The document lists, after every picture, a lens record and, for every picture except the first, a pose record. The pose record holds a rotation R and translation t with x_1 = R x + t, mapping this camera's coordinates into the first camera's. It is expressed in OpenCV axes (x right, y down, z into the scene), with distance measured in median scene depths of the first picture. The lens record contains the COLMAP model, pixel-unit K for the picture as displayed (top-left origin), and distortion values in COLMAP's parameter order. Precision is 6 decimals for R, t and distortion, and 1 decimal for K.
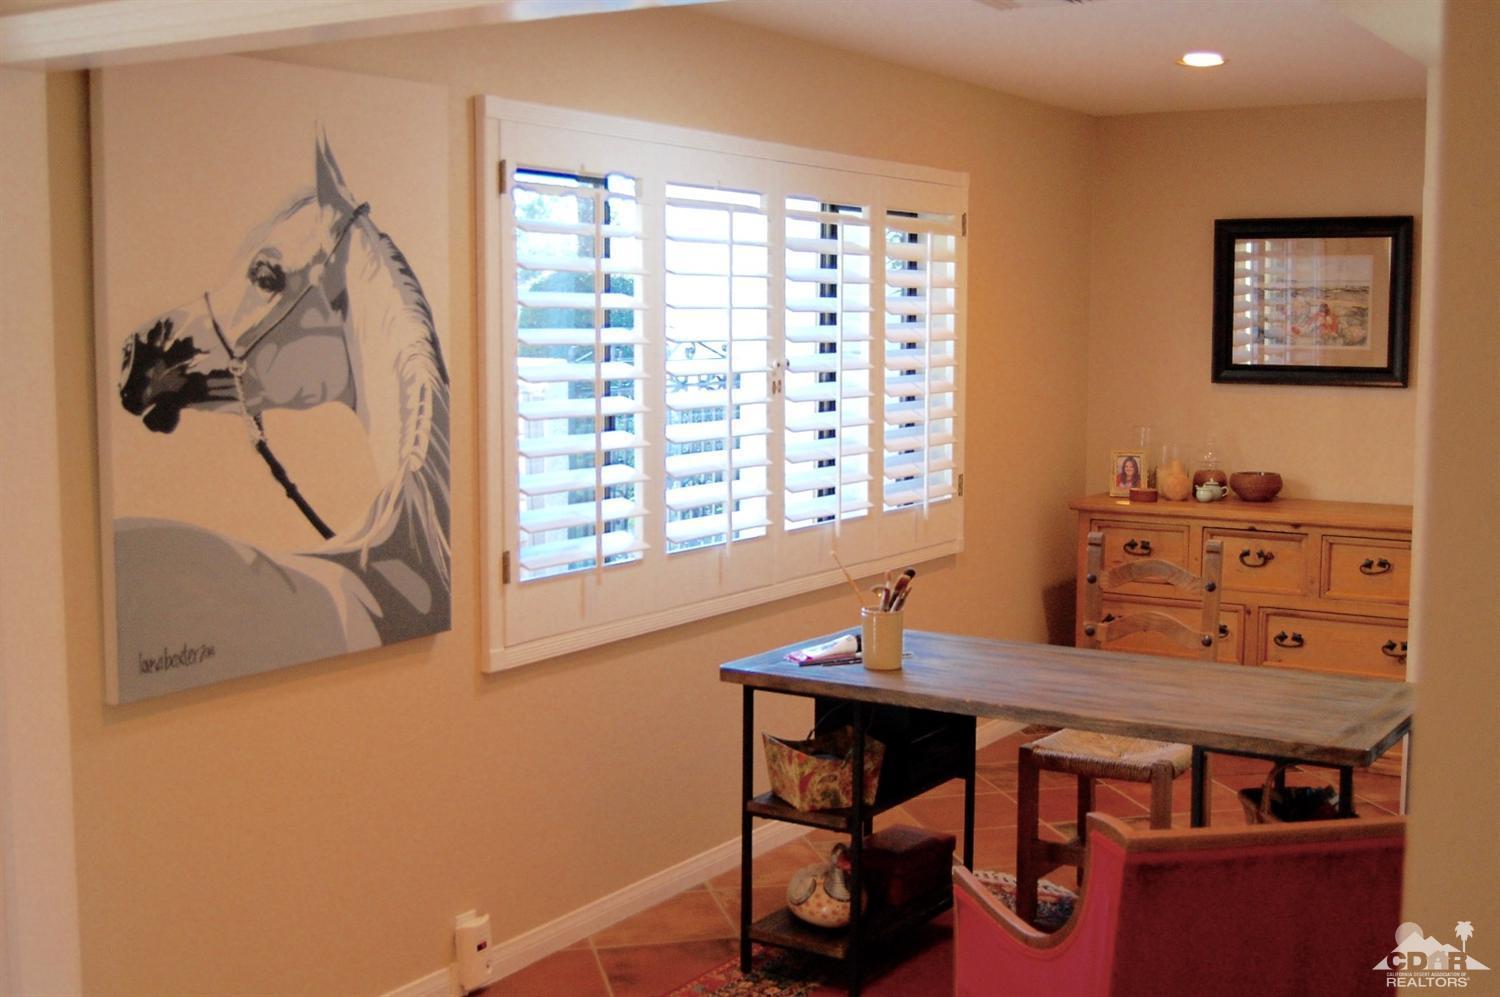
lens RADIAL K [[1836.4, 0, 748.3], [0, 1836.4, 499.9], [0, 0, 1]] dist [-0.006368, 0.000000]
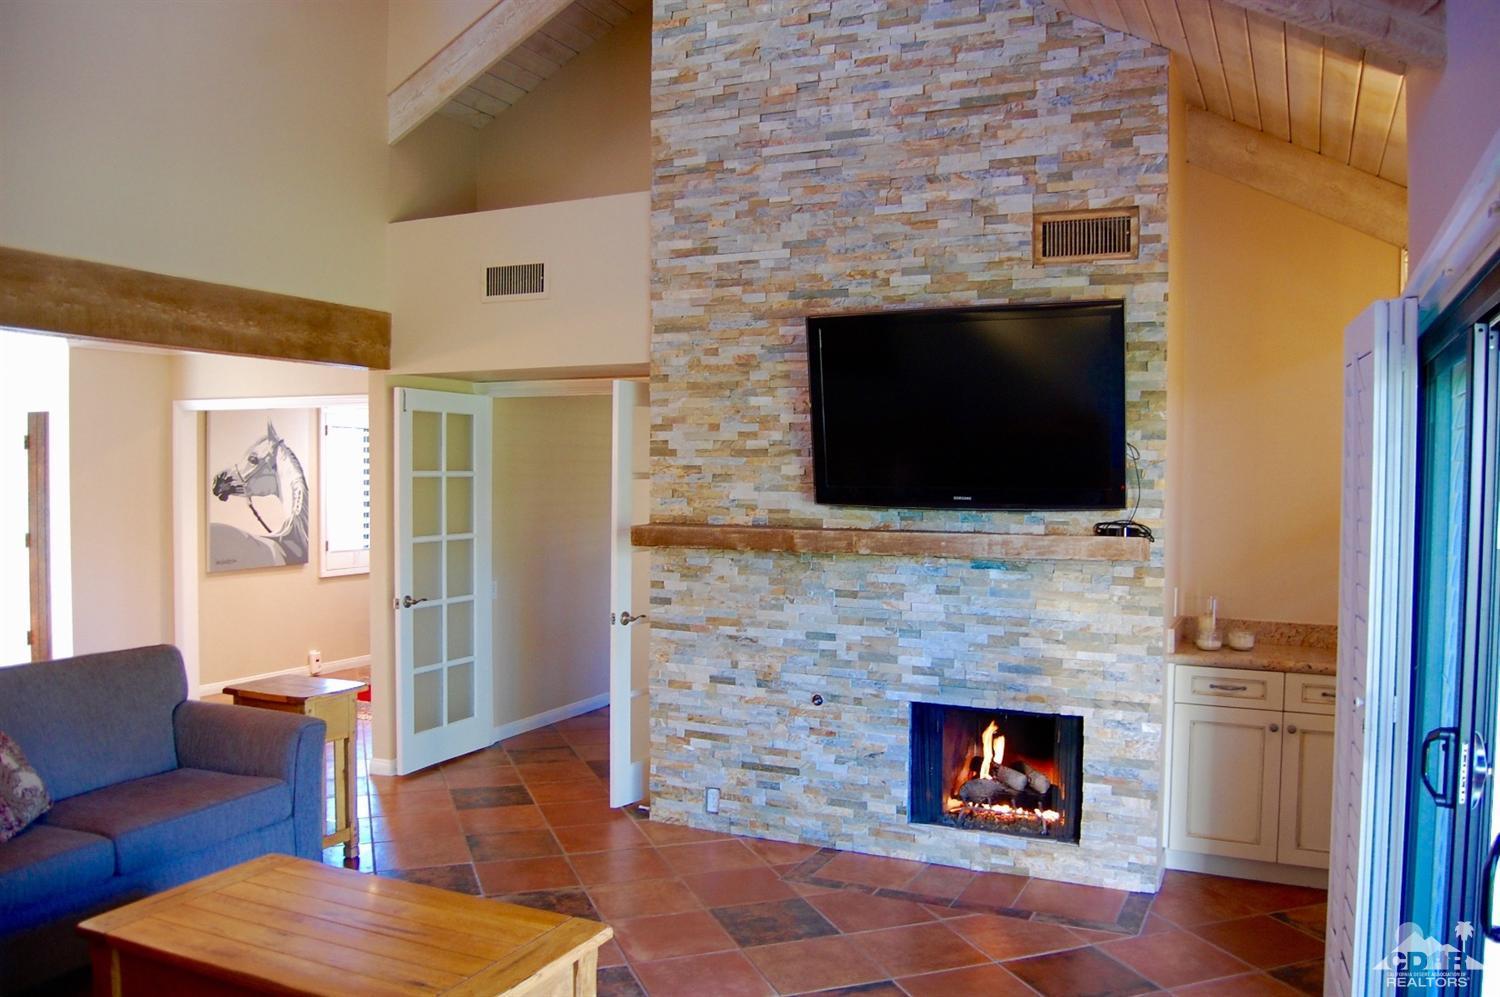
lens RADIAL K [[1196.4, 0, 749.0], [0, 1196.4, 504.2], [0, 0, 1]] dist [-0.012969, -0.003190]
pose [[0.991415, 0.000207, 0.130756, 0.279695], [0.009421, 0.997287, -0.073012, 0.102884], [-0.130416, 0.073617, 0.988722, -1.016000]]
